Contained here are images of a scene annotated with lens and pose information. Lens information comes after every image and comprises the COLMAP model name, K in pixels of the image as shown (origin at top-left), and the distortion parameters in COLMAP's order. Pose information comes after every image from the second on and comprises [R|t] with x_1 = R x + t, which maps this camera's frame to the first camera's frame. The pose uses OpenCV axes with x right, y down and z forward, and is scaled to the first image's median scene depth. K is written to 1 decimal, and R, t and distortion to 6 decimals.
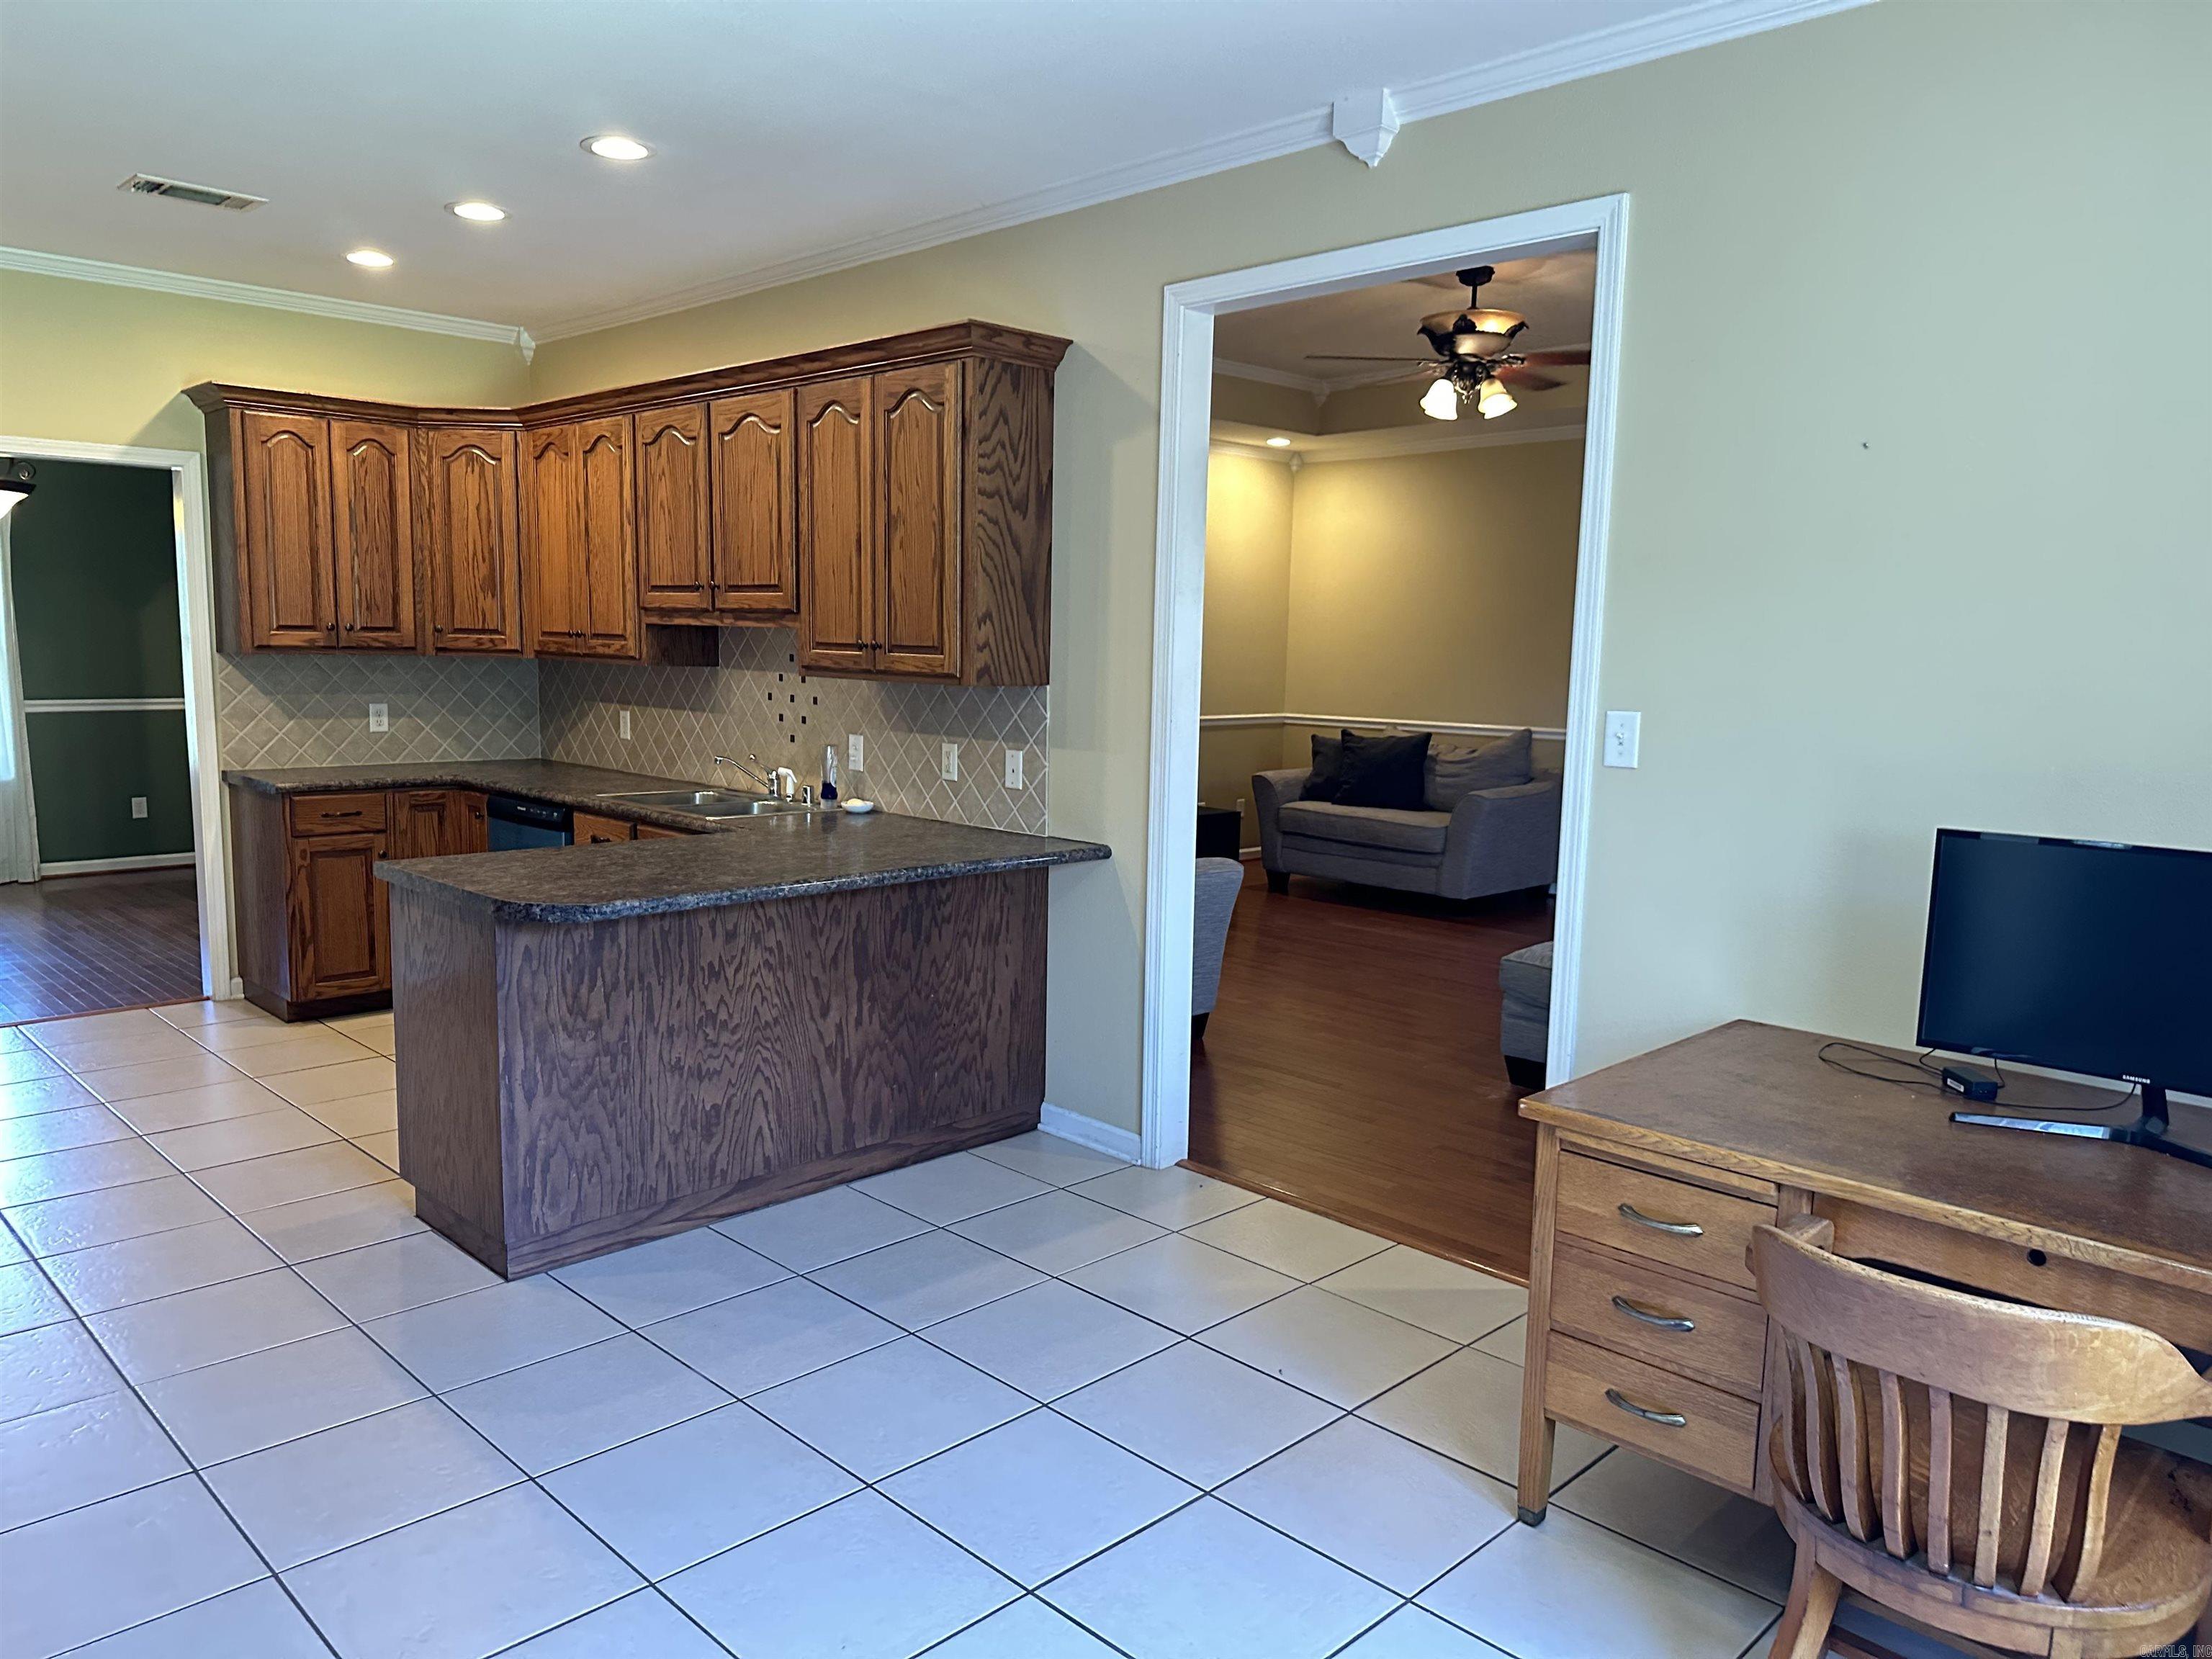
lens RADIAL K [[1549.4, 0, 1108.3], [0, 1549.4, 854.1], [0, 0, 1]] dist [0.154182, -0.269631]
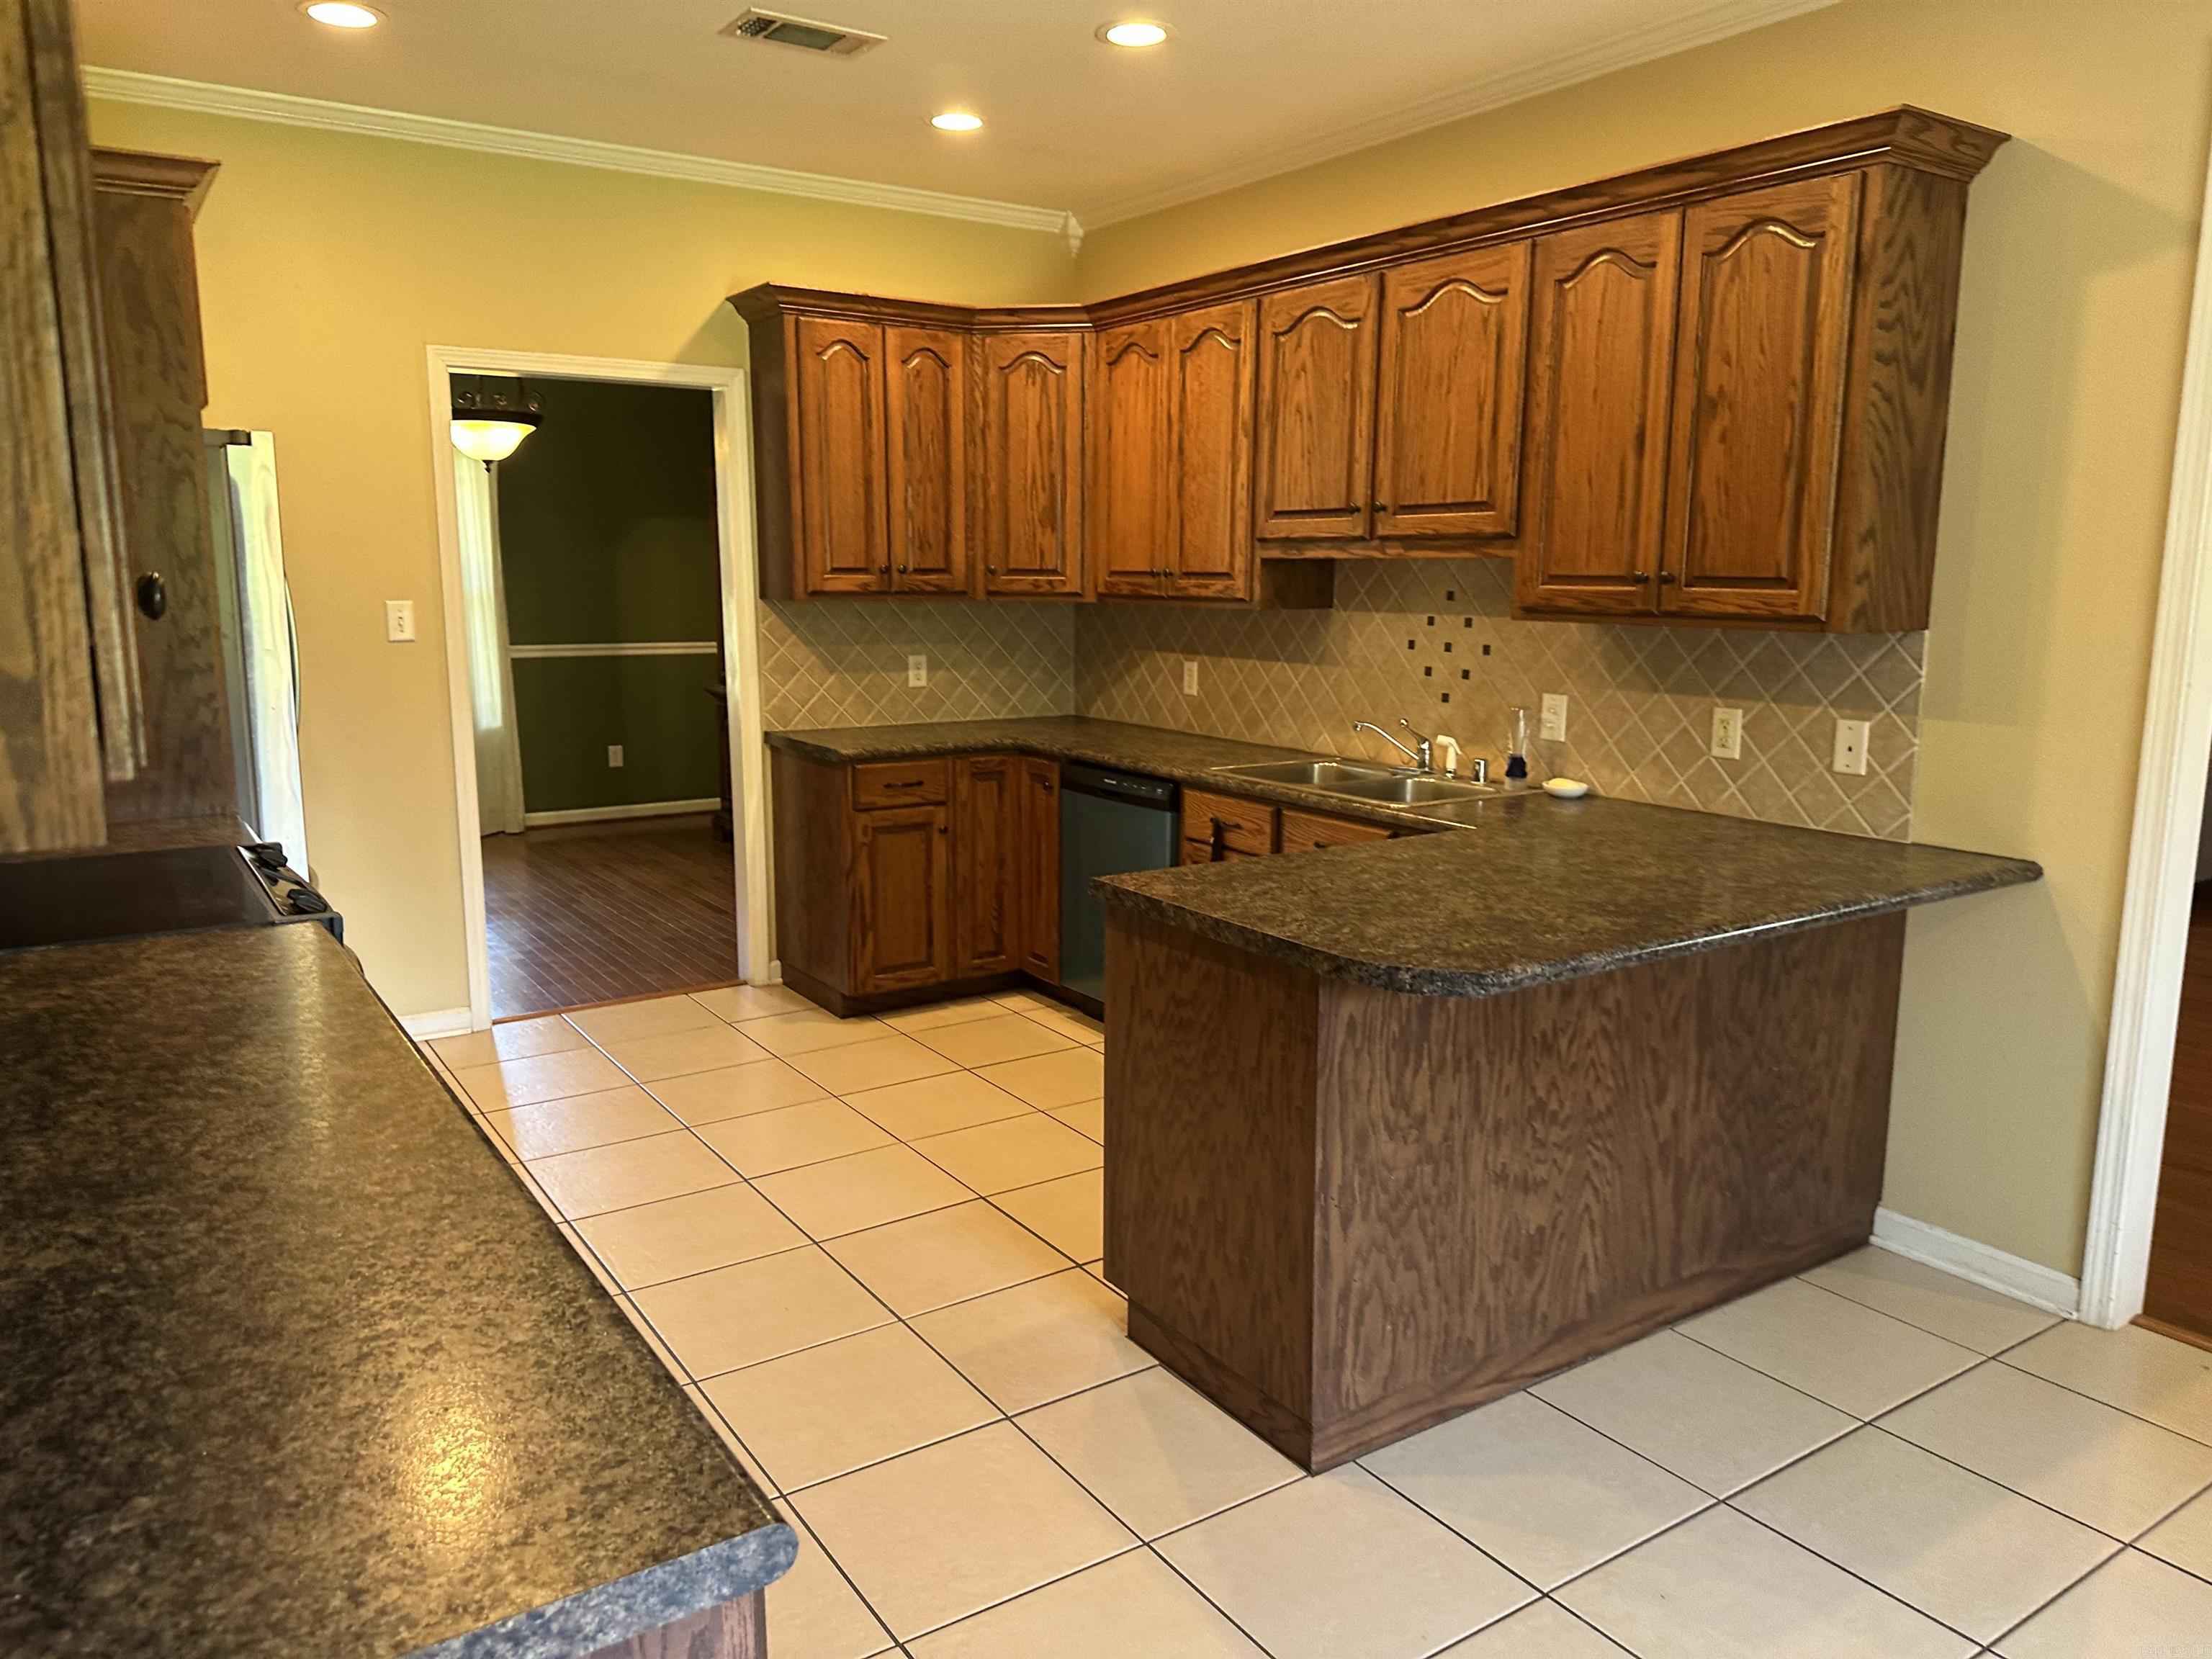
lens RADIAL K [[1562.3, 0, 1106.0], [0, 1562.3, 829.5], [0, 0, 1]] dist [0.161490, -0.280942]
pose [[0.981246, 0.017245, -0.191987, -0.254452], [-0.011446, 0.999445, 0.031277, -0.035134], [0.192420, -0.028493, 0.980899, 0.206372]]
